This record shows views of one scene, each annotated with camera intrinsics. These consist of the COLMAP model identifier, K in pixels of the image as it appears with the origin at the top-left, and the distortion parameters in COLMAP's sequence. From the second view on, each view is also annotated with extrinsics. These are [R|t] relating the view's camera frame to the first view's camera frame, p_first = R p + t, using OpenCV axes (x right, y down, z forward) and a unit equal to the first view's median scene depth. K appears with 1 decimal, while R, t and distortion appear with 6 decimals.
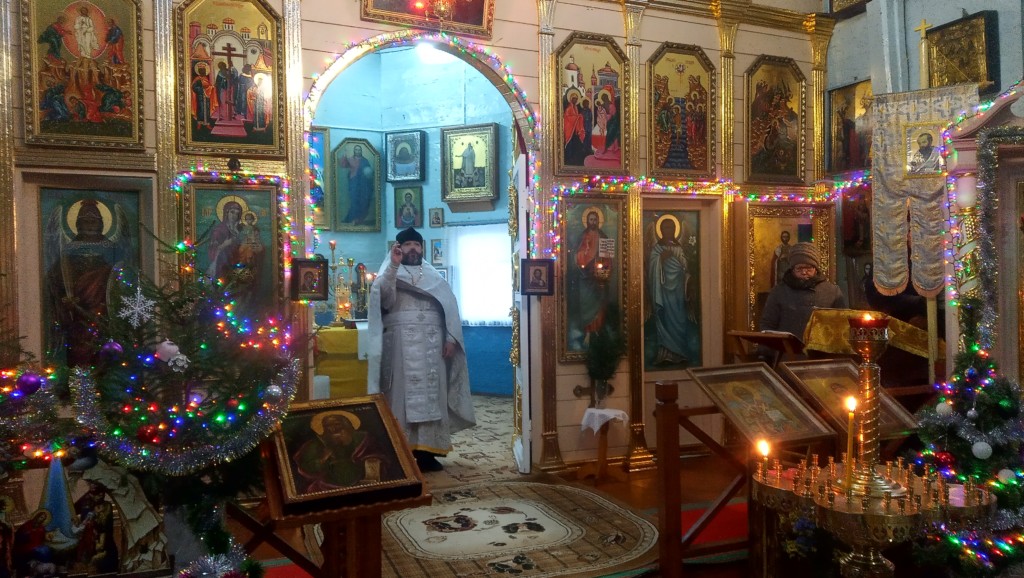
lens RADIAL K [[783.6, 0, 509.0], [0, 783.6, 299.2], [0, 0, 1]] dist [0.034114, 0.003055]
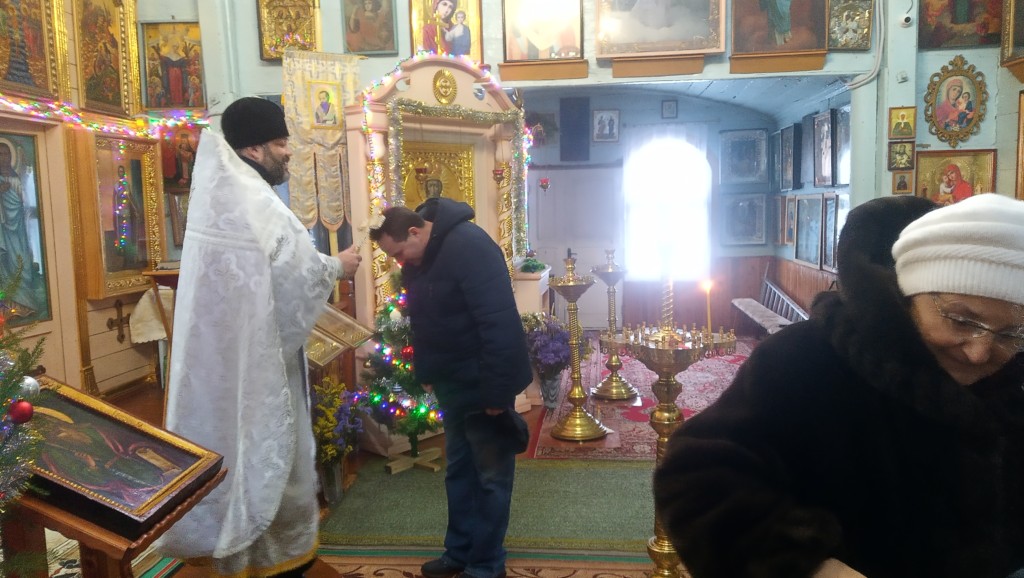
lens RADIAL K [[783.6, 0, 513.2], [0, 783.6, 288.3], [0, 0, 1]] dist [0.034114, 0.003055]
pose [[0.492895, -0.086832, 0.865745, -0.274655], [0.031894, 0.996142, 0.081752, -0.002344], [-0.869504, -0.012683, 0.493763, 0.124722]]
